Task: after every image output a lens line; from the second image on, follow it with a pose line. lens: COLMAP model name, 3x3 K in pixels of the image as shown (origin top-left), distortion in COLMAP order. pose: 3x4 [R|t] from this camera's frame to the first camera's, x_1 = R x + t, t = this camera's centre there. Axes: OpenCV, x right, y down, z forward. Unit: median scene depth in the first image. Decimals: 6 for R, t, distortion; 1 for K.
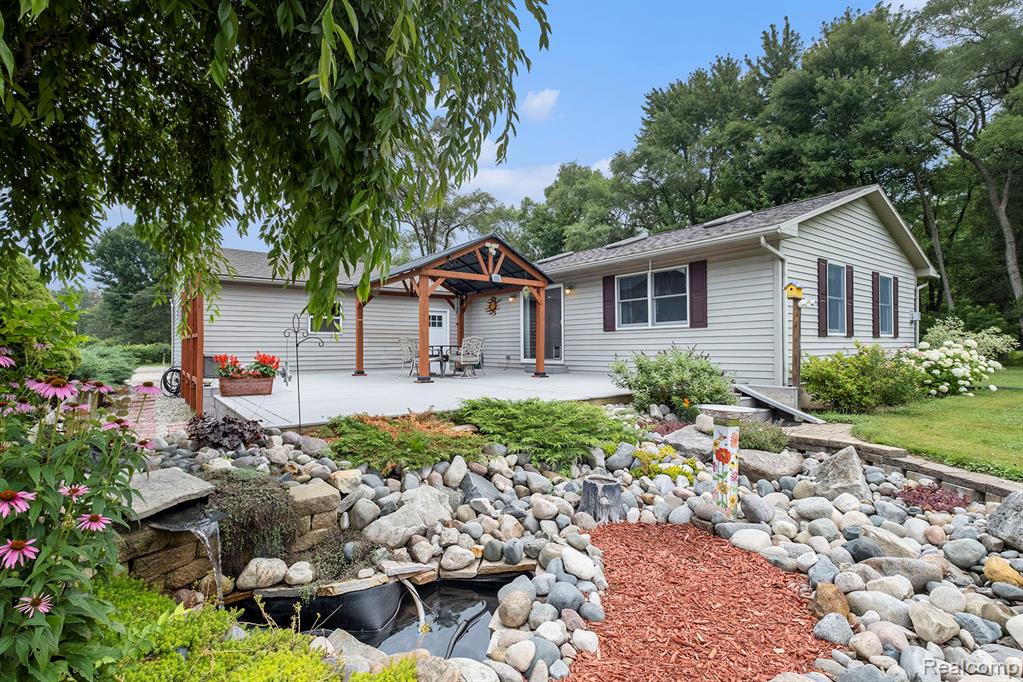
lens RADIAL K [[481.0, 0, 517.4], [0, 481.0, 336.3], [0, 0, 1]] dist [-0.018162, -0.000808]
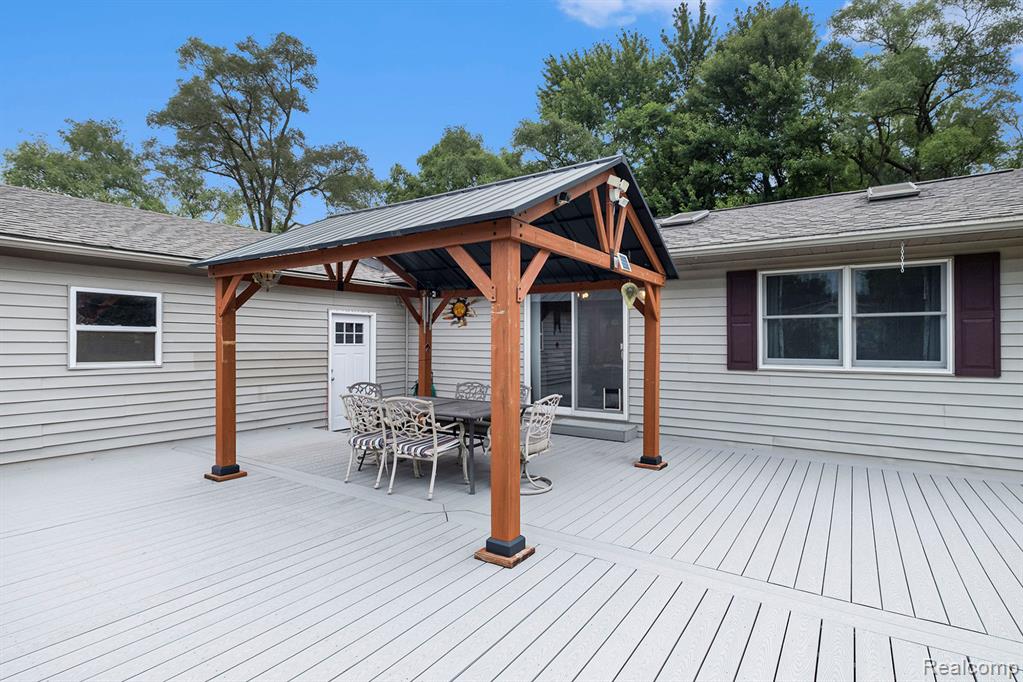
lens RADIAL K [[480.2, 0, 488.3], [0, 480.2, 337.1], [0, 0, 1]] dist [0.010888, 0.000188]
pose [[0.944528, 0.014325, 0.328118, -0.202956], [-0.019765, 0.999717, 0.013250, -0.037013], [-0.327835, -0.019001, 0.944544, 0.417544]]
